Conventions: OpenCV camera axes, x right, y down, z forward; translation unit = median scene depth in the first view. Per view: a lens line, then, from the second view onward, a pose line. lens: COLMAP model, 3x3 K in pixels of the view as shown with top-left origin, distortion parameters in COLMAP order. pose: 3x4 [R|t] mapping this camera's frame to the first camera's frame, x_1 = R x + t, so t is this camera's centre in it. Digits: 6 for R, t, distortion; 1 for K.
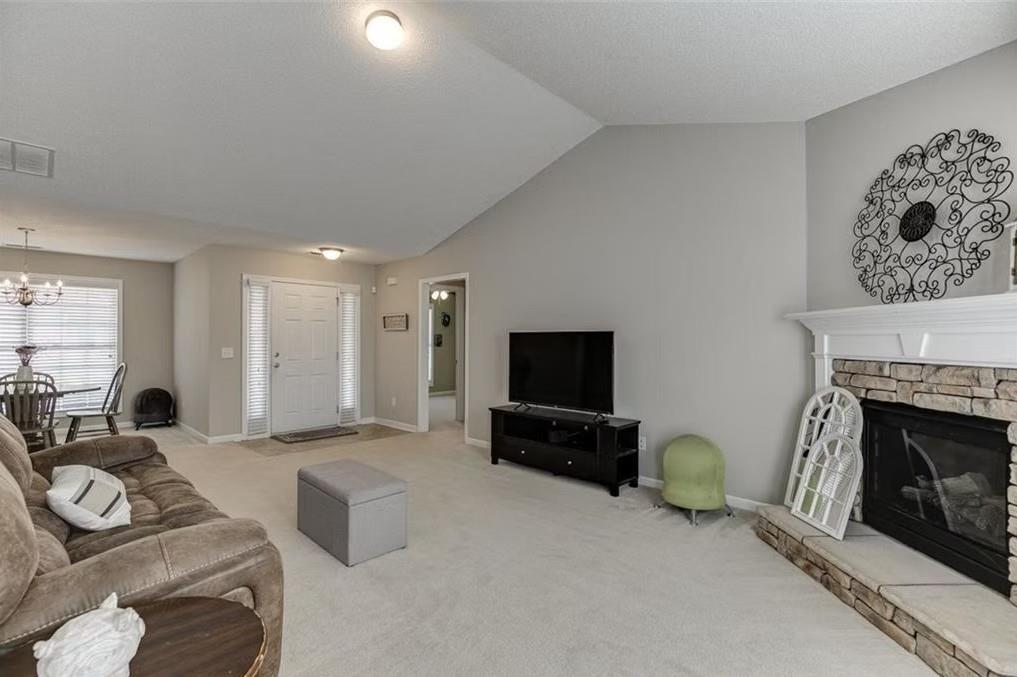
lens RADIAL K [[449.0, 0, 505.8], [0, 449.0, 338.1], [0, 0, 1]] dist [-0.004637, -0.000477]
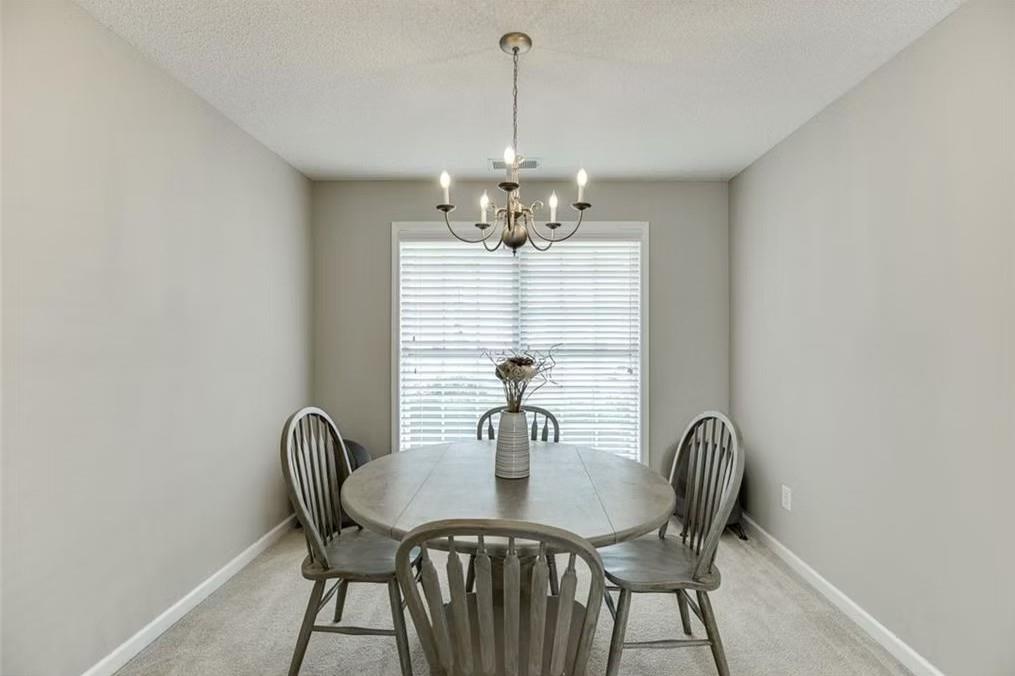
lens RADIAL K [[448.1, 0, 506.6], [0, 448.1, 336.4], [0, 0, 1]] dist [-0.004637, -0.000477]
pose [[0.655881, 0.002157, -0.754861, -0.690395], [0.002147, 0.999987, 0.004723, -0.002815], [0.754861, -0.004718, 0.655868, 0.648499]]
